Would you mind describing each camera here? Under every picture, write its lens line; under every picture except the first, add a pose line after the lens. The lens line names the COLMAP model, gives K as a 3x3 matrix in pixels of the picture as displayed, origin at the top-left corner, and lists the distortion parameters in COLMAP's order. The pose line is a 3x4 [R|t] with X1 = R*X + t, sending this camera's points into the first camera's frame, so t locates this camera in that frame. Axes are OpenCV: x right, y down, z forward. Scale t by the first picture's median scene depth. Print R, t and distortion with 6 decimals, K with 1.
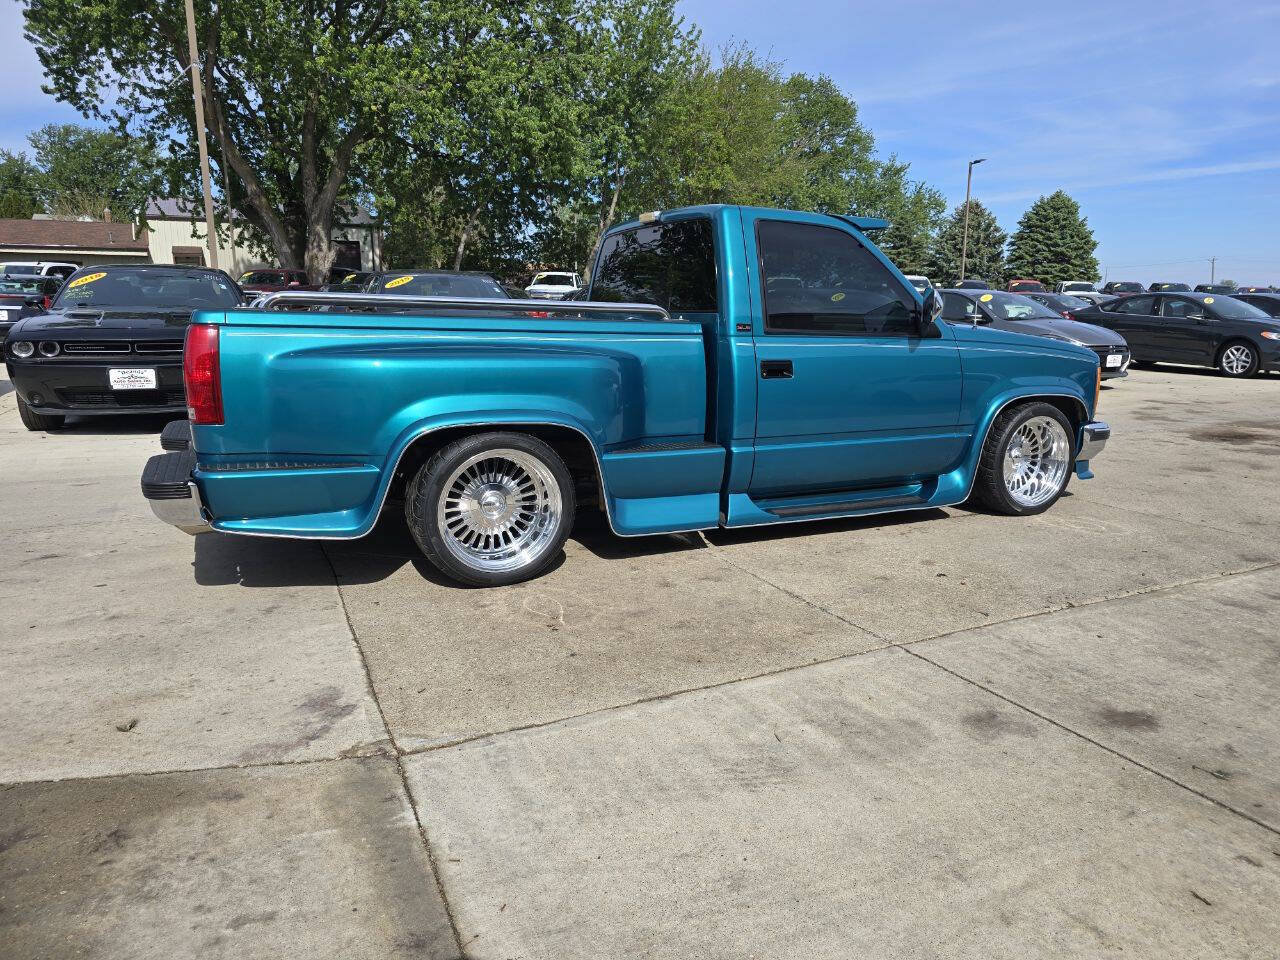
lens RADIAL K [[862.8, 0, 658.8], [0, 862.8, 471.4], [0, 0, 1]] dist [0.050235, -0.047099]
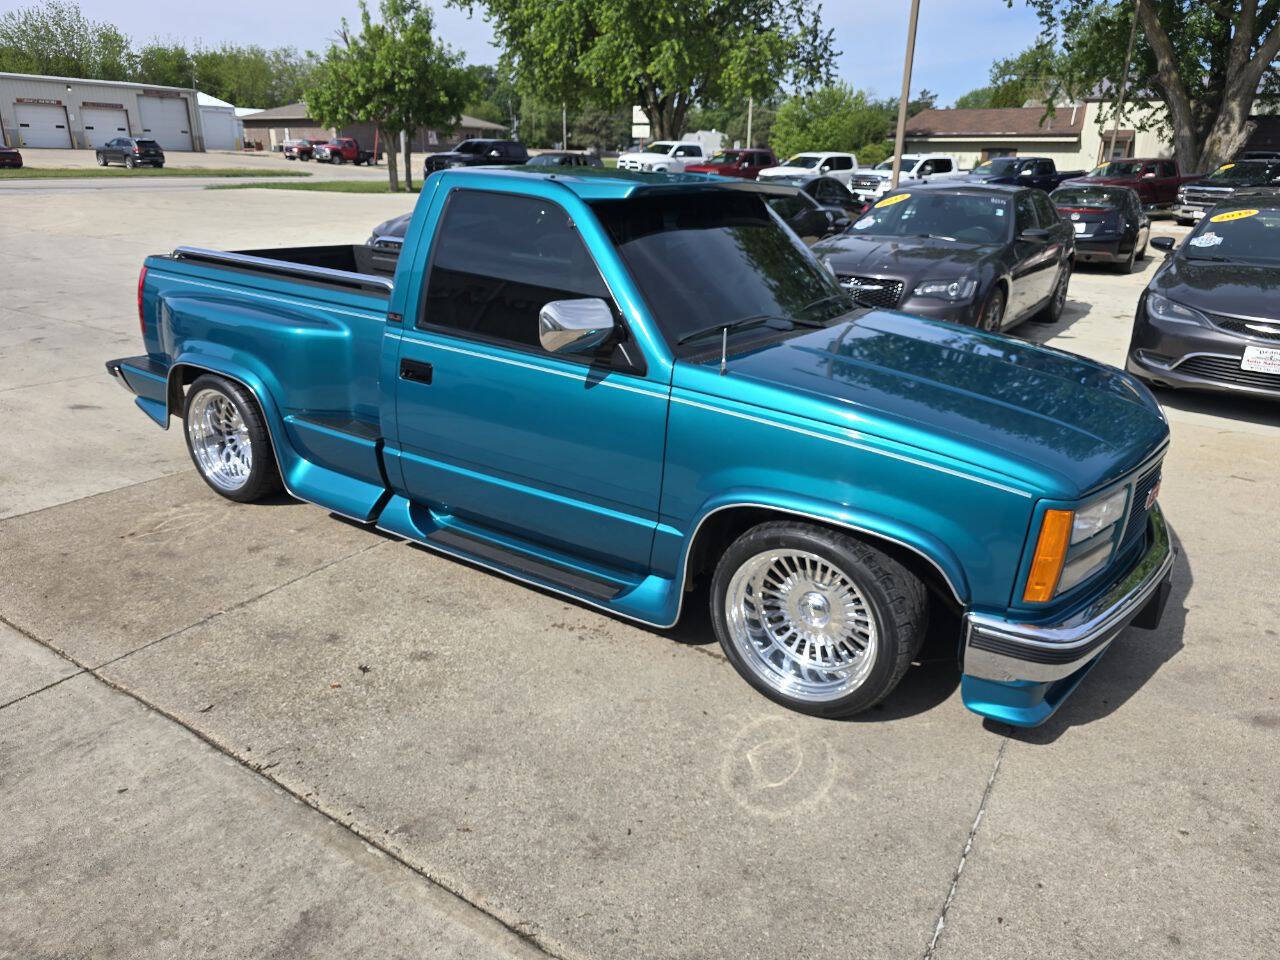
lens RADIAL K [[859.6, 0, 629.5], [0, 859.6, 474.7], [0, 0, 1]] dist [0.024783, -0.020298]
pose [[0.502167, 0.294064, -0.813237, 0.102283], [-0.183207, 0.955238, 0.232282, -0.027291], [0.845141, 0.032346, 0.533564, 0.077097]]
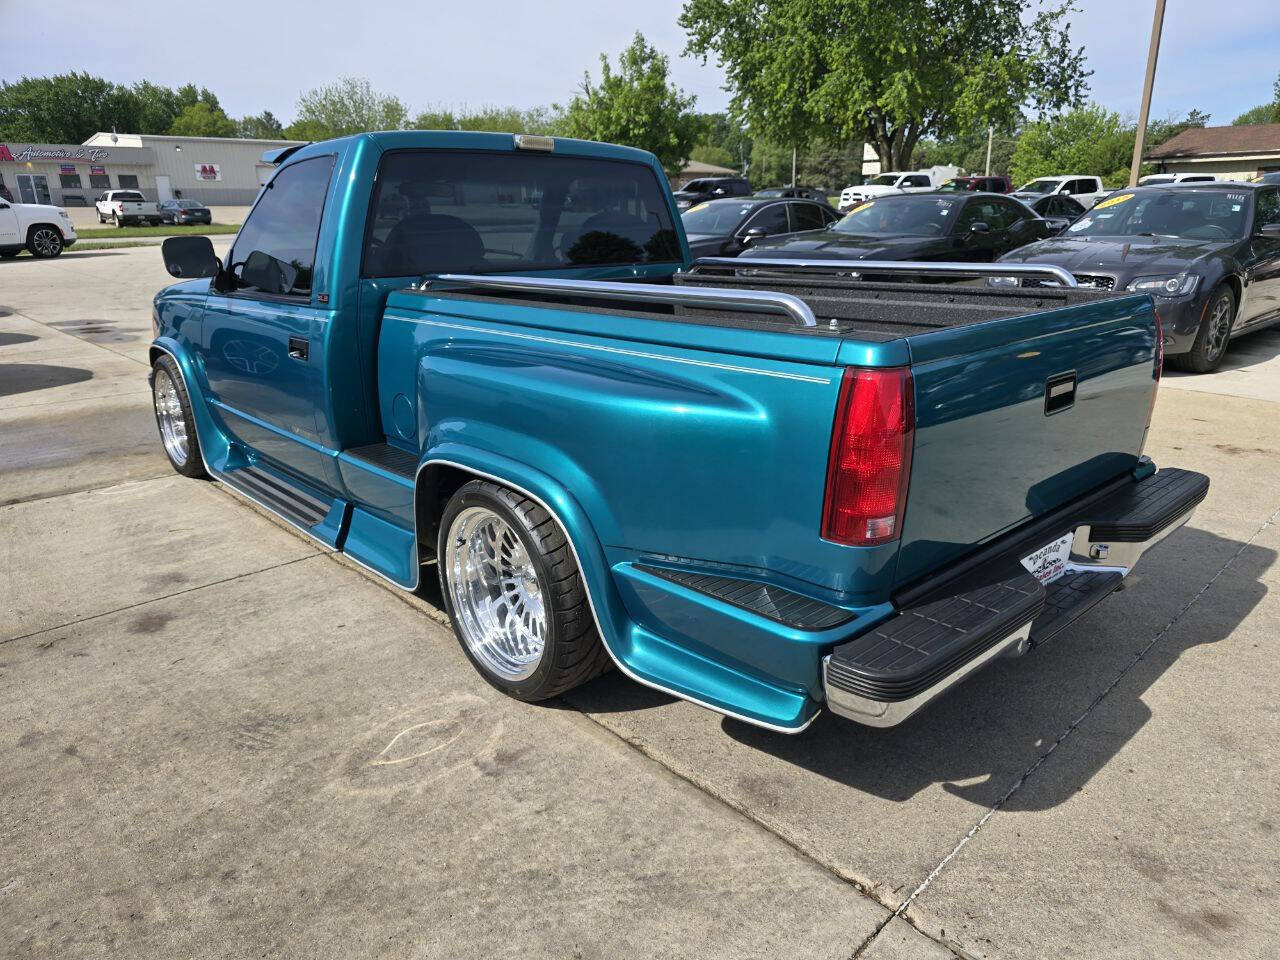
lens RADIAL K [[849.0, 0, 653.7], [0, 849.0, 491.7], [0, 0, 1]] dist [0.040549, -0.035858]
pose [[0.296597, 0.290805, -0.909649, 0.114884], [-0.171081, 0.953281, 0.248972, -0.020103], [0.939554, 0.081779, 0.332492, 0.080102]]
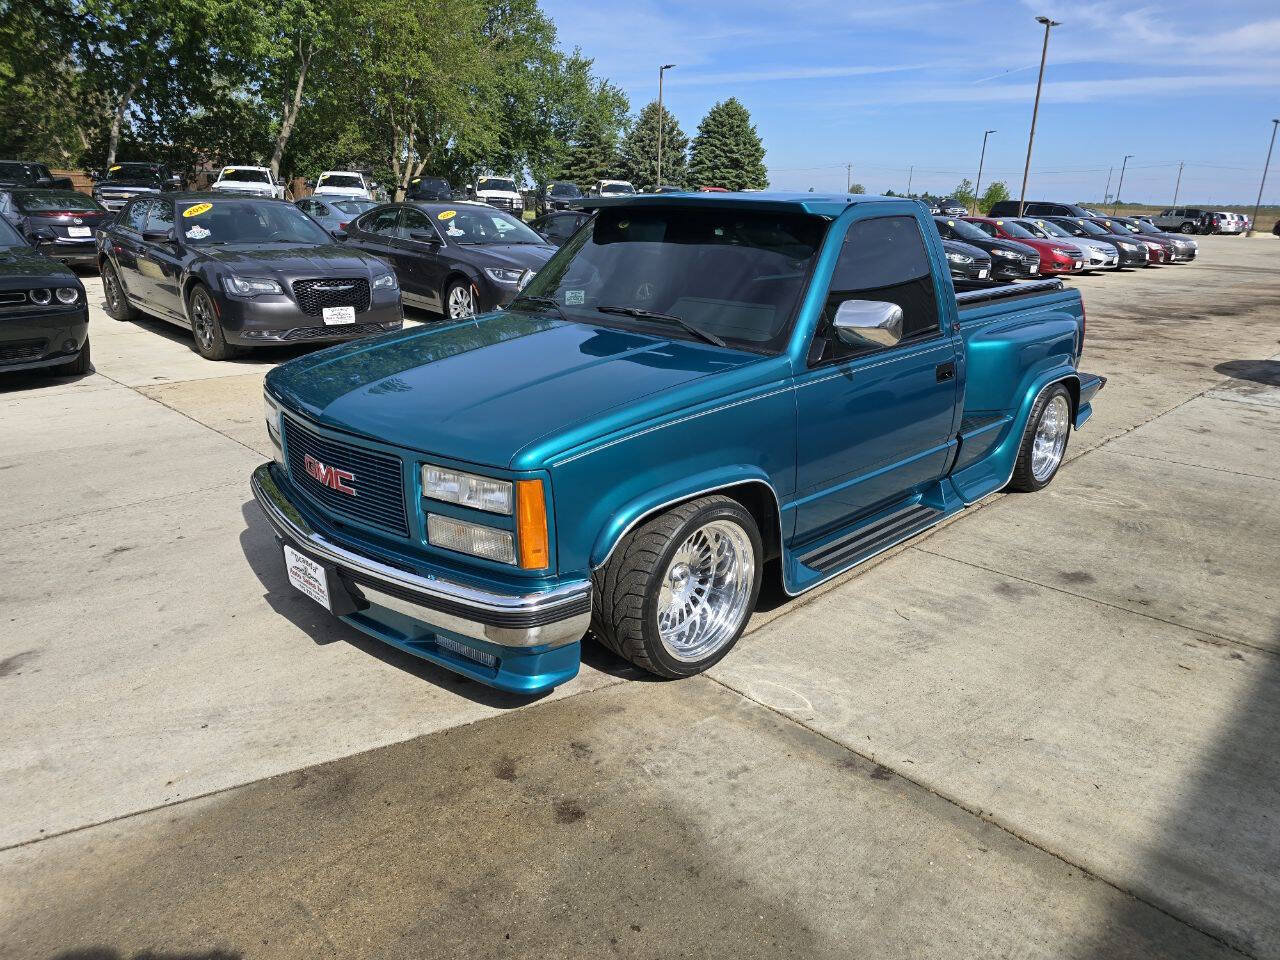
lens RADIAL K [[856.6, 0, 641.7], [0, 856.6, 486.0], [0, 0, 1]] dist [0.044120, -0.037023]
pose [[0.943367, -0.088325, 0.319776, -0.046039], [0.045310, 0.989178, 0.139552, -0.009135], [-0.328642, -0.117160, 0.937160, -0.013701]]
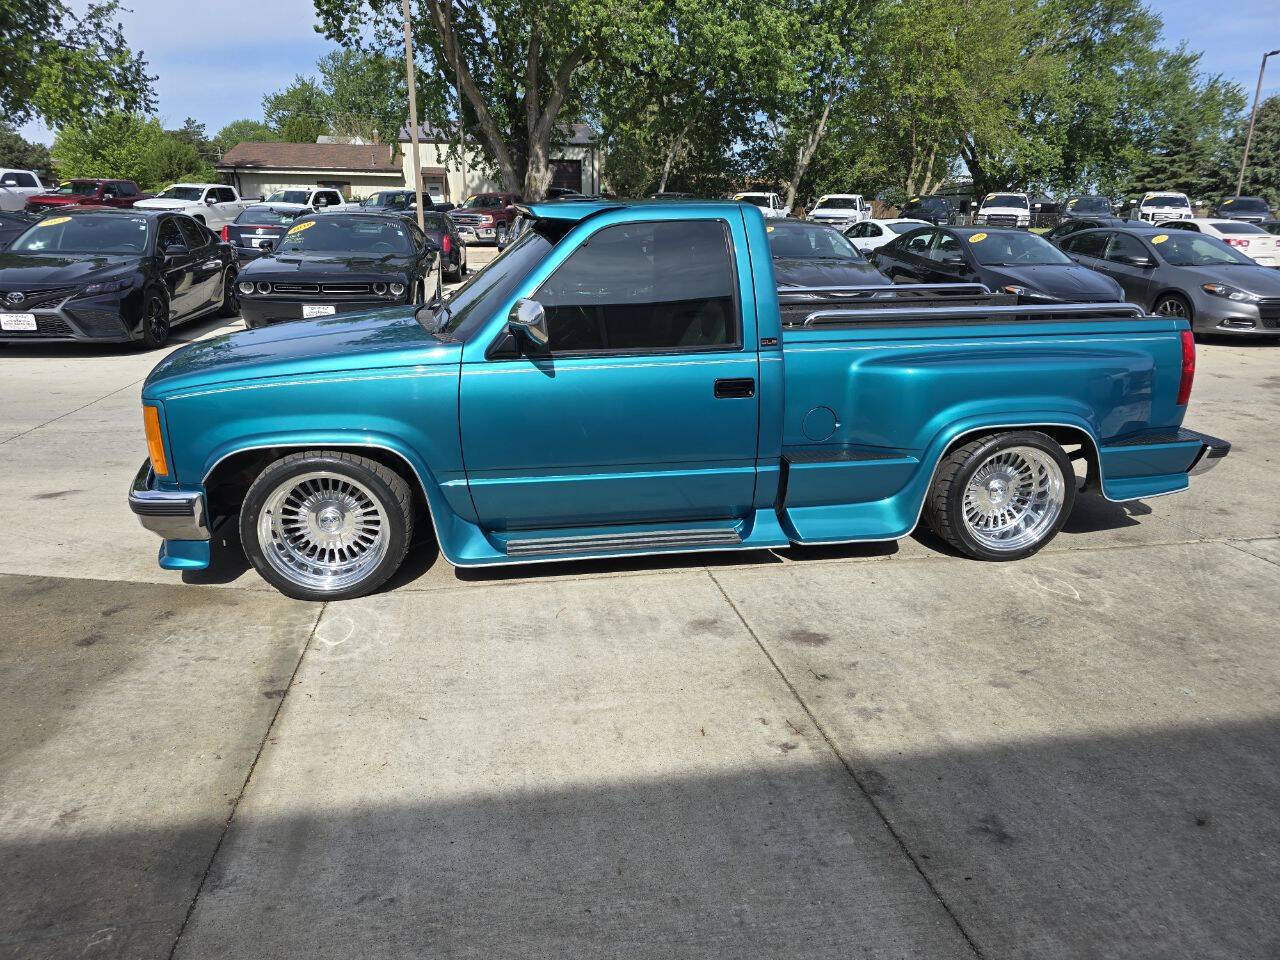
lens RADIAL K [[859.1, 0, 628.6], [0, 859.1, 481.0], [0, 0, 1]] dist [0.044815, -0.038253]
pose [[0.958790, 0.088343, -0.270032, 0.039281], [-0.058905, 0.991588, 0.115256, -0.006579], [0.277942, -0.094601, 0.955928, -0.023086]]
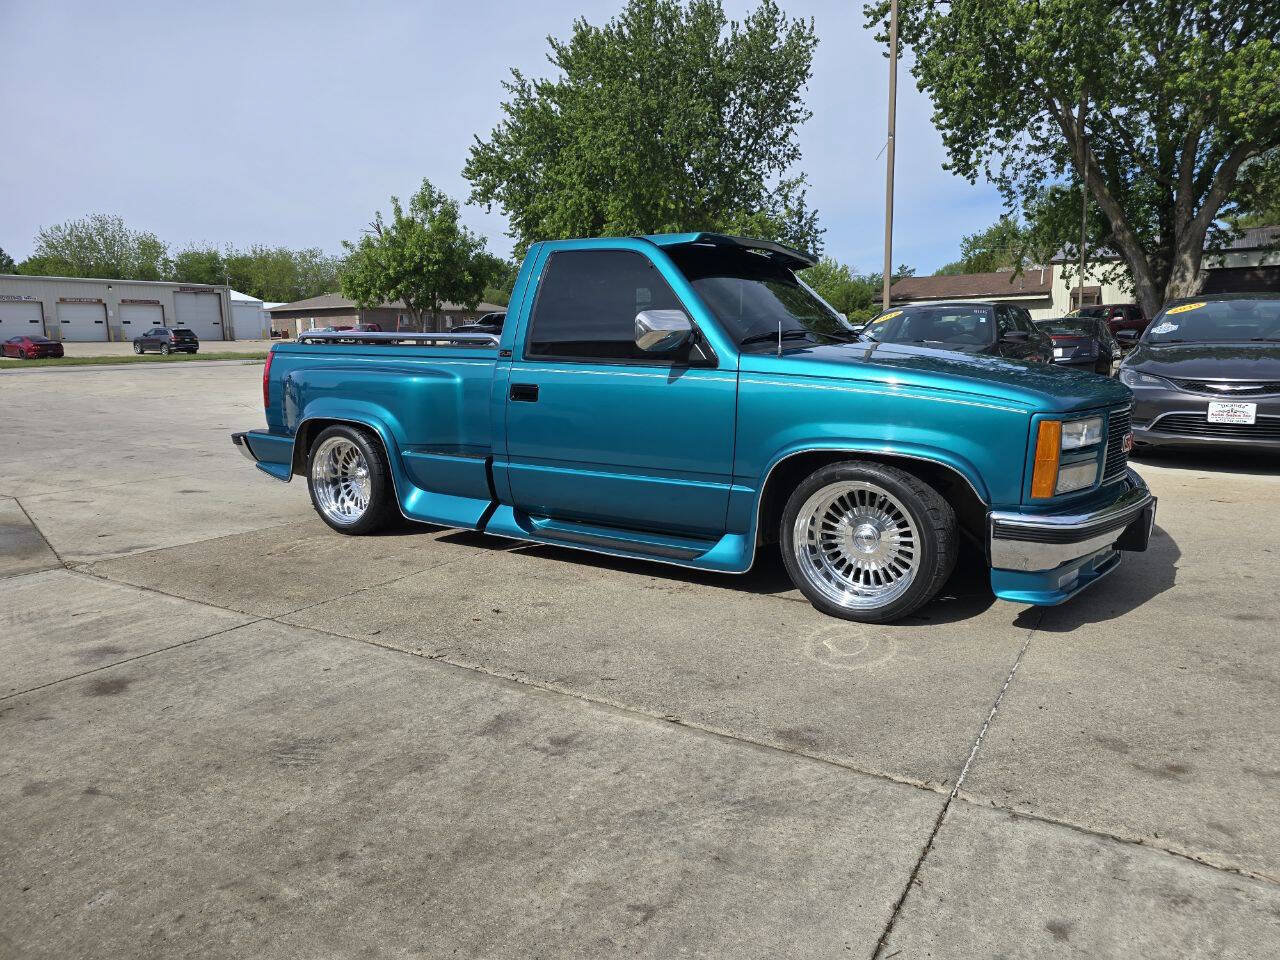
lens RADIAL K [[850.0, 0, 648.3], [0, 850.0, 474.0], [0, 0, 1]] dist [0.049677, -0.044087]
pose [[0.517730, 0.114741, -0.847815, 0.117538], [-0.146621, 0.988204, 0.044205, -0.009404], [0.842886, 0.101421, 0.528447, 0.062345]]
